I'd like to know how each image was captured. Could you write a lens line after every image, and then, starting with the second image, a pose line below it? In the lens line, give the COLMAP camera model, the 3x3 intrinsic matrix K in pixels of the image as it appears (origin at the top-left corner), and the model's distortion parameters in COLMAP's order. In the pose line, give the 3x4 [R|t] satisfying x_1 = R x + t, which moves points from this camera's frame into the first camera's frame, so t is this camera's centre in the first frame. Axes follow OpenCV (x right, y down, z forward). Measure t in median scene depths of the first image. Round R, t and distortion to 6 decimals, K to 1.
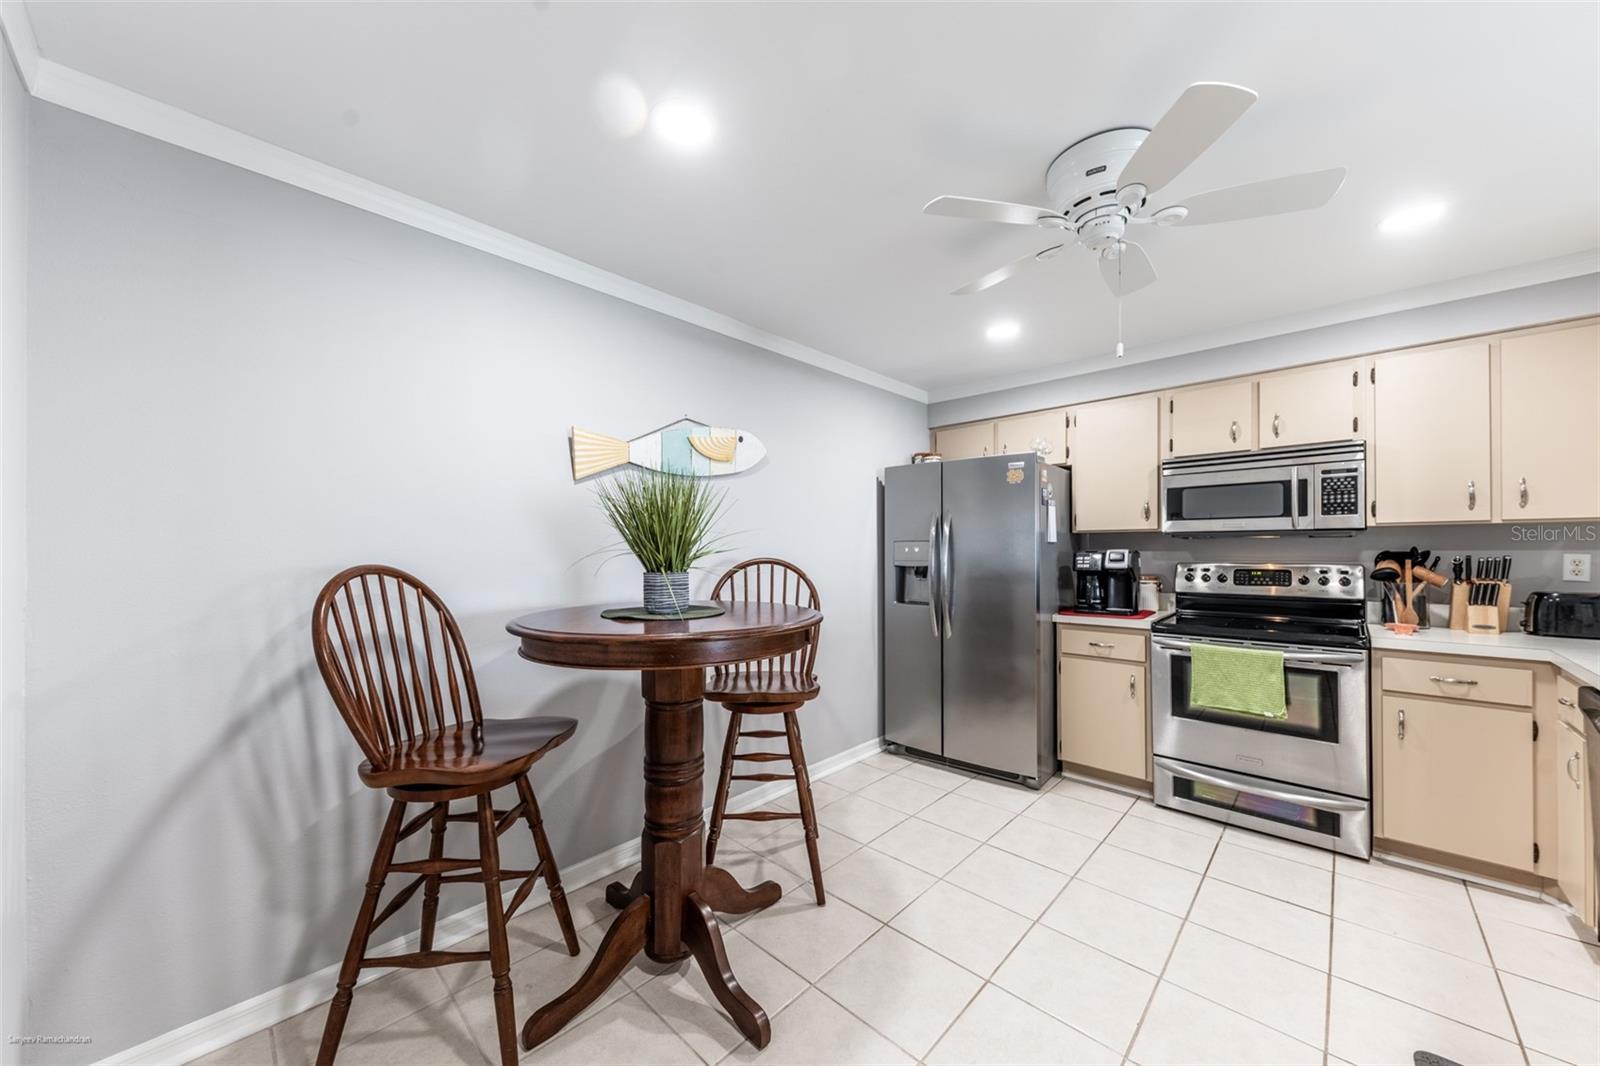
lens RADIAL K [[570.4, 0, 798.6], [0, 570.4, 540.4], [0, 0, 1]] dist [0.005970, -0.000381]
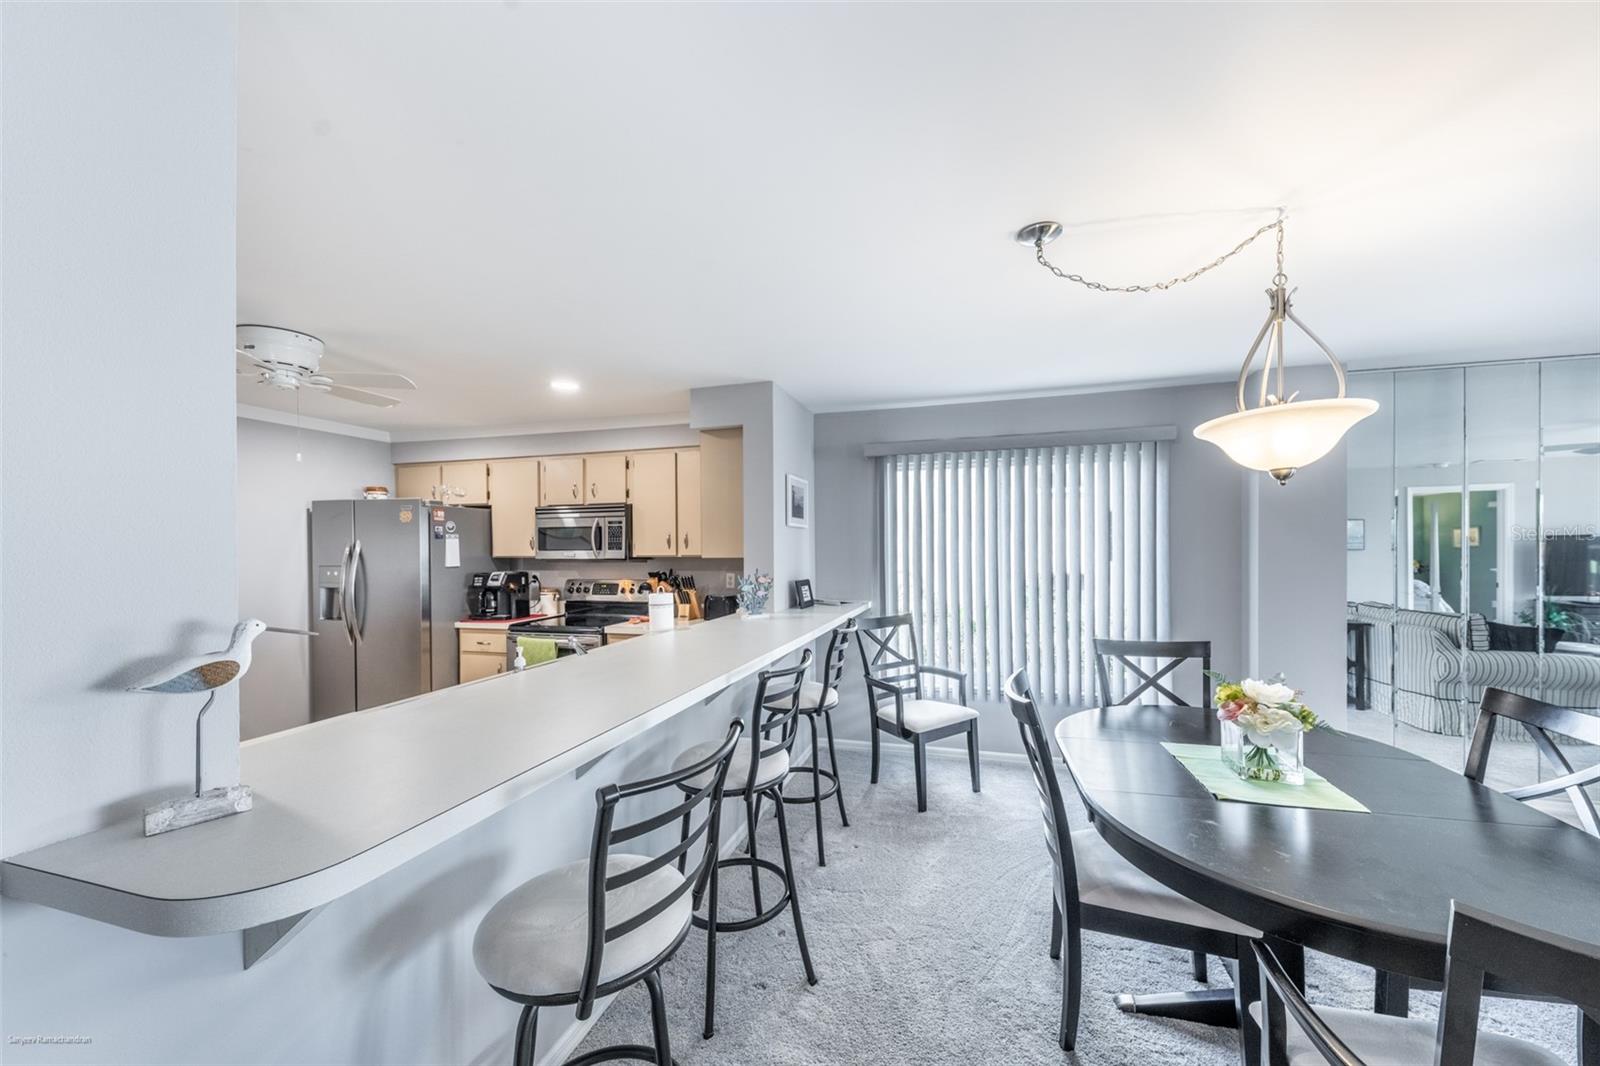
lens RADIAL K [[571.9, 0, 779.8], [0, 571.9, 550.7], [0, 0, 1]] dist [0.003180, 0.000731]
pose [[0.887150, -0.003533, 0.461467, 0.552847], [-0.003973, 0.999875, 0.015293, -0.061969], [-0.461464, -0.015401, 0.887025, -0.544611]]
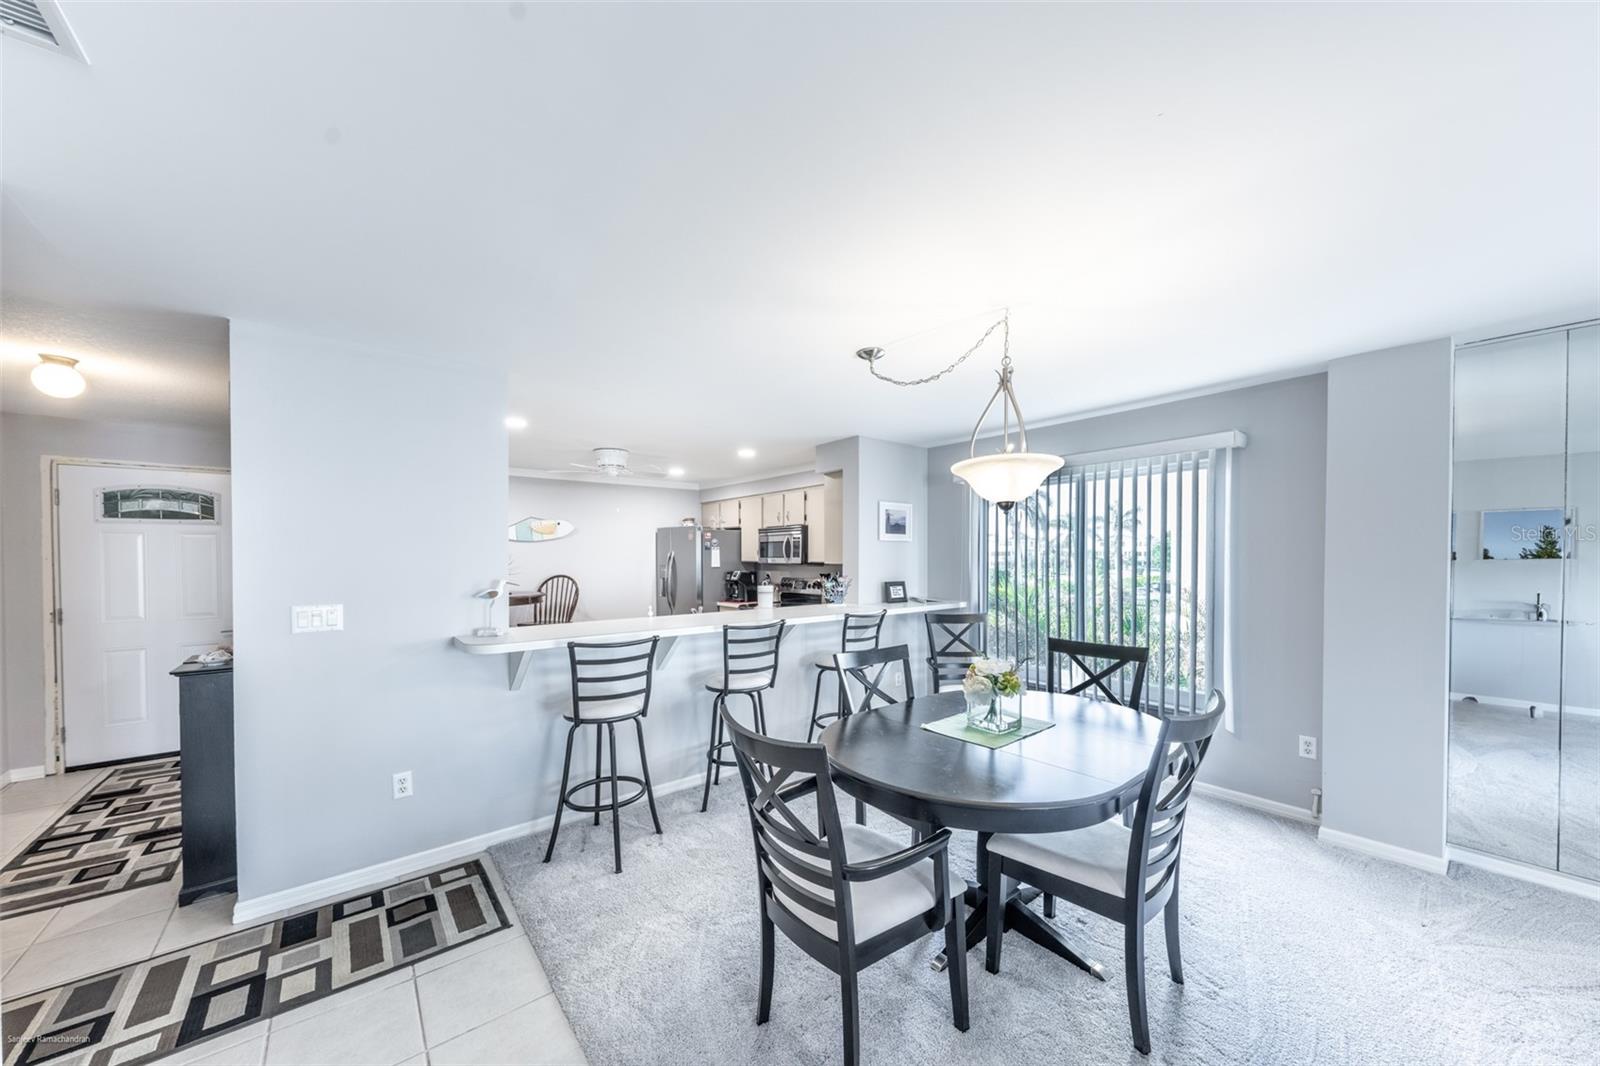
lens RADIAL K [[557.1, 0, 784.3], [0, 557.1, 559.0], [0, 0, 1]] dist [0.000729, 0.000061]
pose [[0.989144, 0.003540, -0.146905, 1.089807], [-0.000618, 0.999801, 0.019934, -0.074229], [0.146946, -0.019627, 0.988950, -1.064324]]
